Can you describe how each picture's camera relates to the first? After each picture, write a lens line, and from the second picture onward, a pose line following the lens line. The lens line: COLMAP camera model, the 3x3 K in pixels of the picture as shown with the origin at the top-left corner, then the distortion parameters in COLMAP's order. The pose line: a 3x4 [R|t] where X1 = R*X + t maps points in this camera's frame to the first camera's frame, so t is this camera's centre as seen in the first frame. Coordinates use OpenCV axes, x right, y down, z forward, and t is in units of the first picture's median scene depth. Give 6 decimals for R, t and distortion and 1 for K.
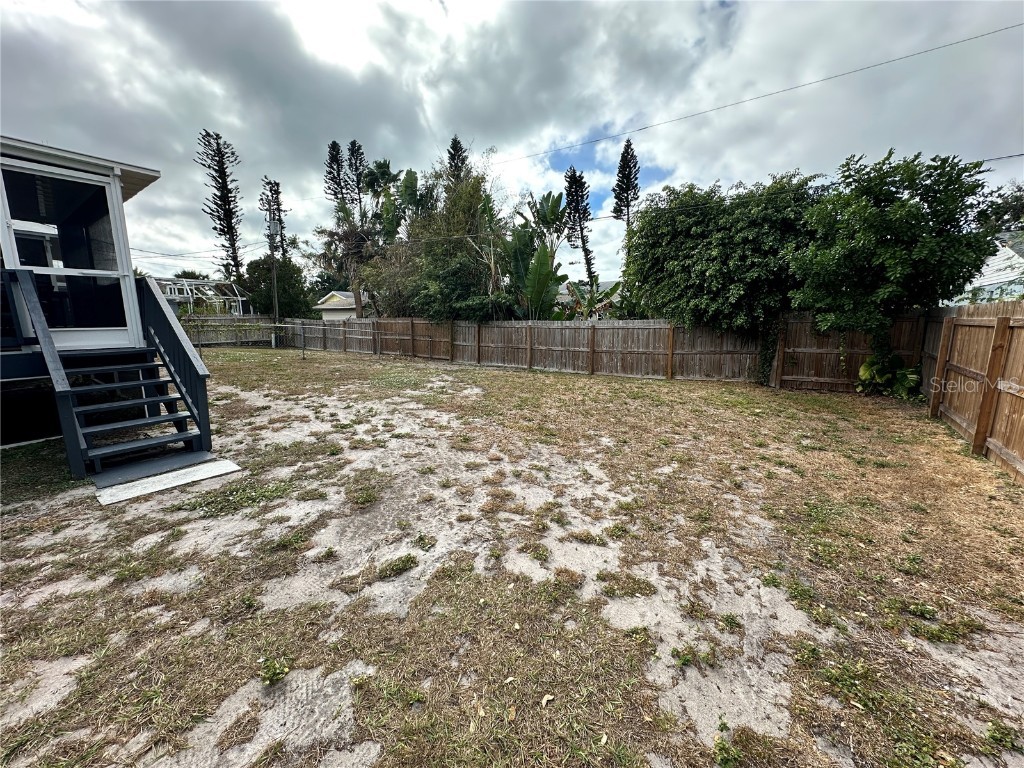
lens RADIAL K [[409.1, 0, 511.0], [0, 409.1, 382.7], [0, 0, 1]] dist [-0.001409, 0.000042]
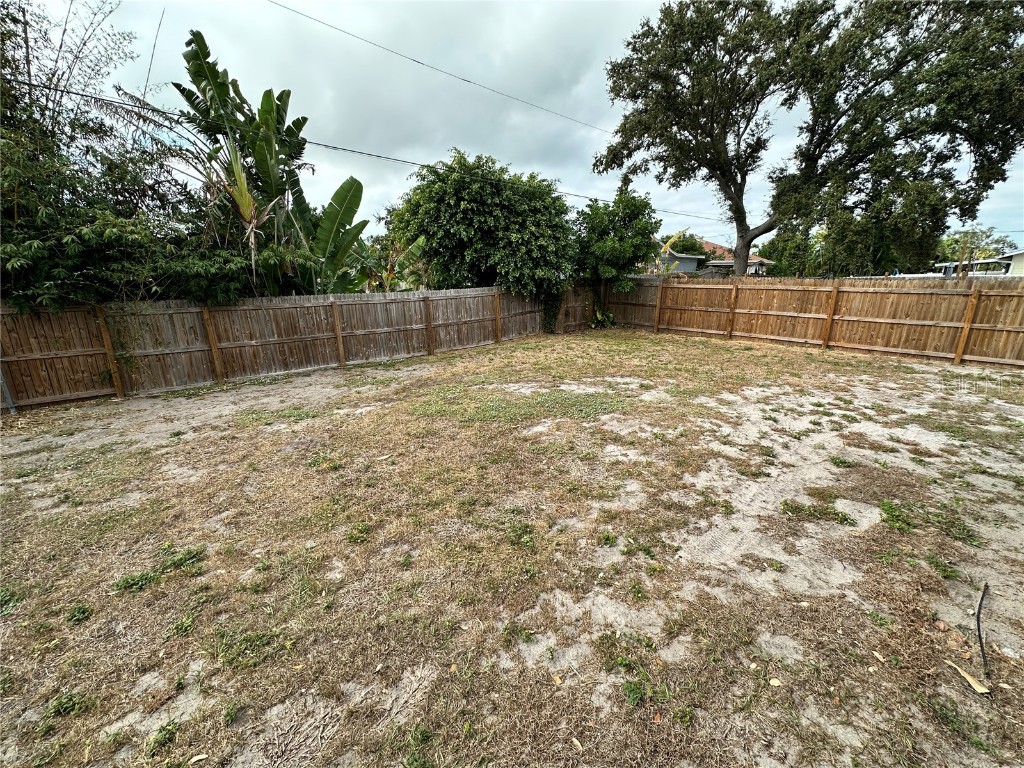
lens RADIAL K [[409.1, 0, 511.0], [0, 409.1, 382.7], [0, 0, 1]] dist [-0.001409, 0.000042]
pose [[0.211347, -0.251430, 0.944519, -0.624835], [0.157869, 0.962440, 0.220876, -0.130956], [-0.964578, 0.102429, 0.243102, 0.657021]]
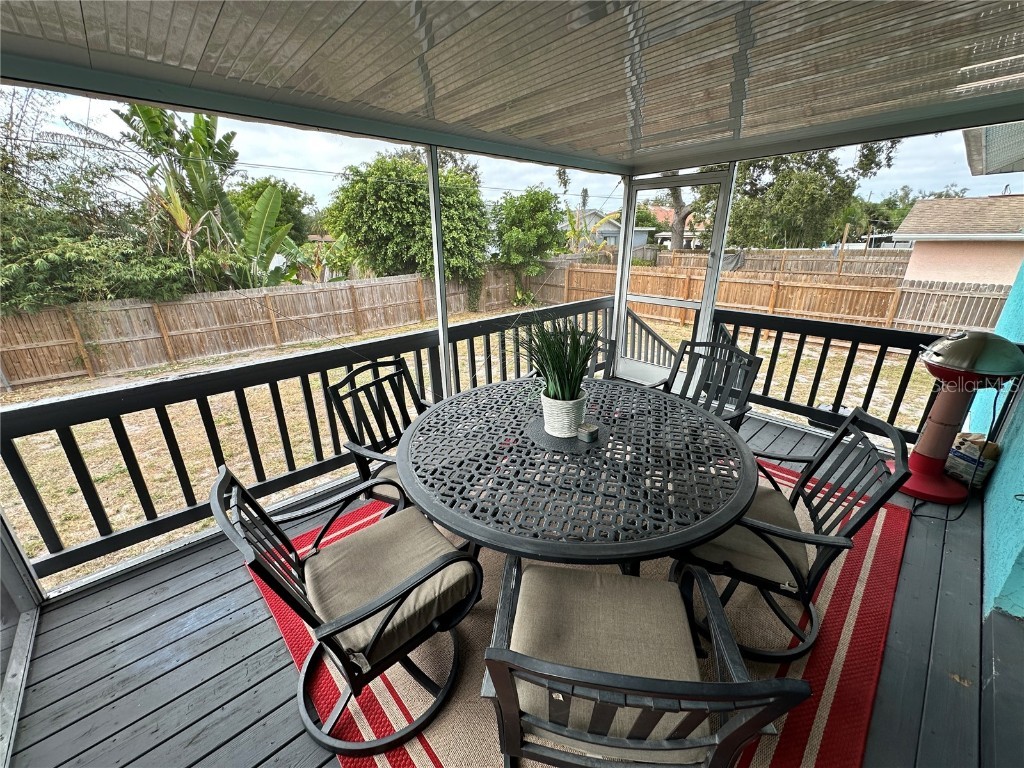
lens RADIAL K [[409.1, 0, 511.0], [0, 409.1, 382.7], [0, 0, 1]] dist [-0.001409, 0.000042]
pose [[0.184623, -0.333458, 0.924511, -0.750124], [0.165415, 0.937805, 0.305220, -0.161487], [-0.968789, 0.096577, 0.228299, 0.426470]]
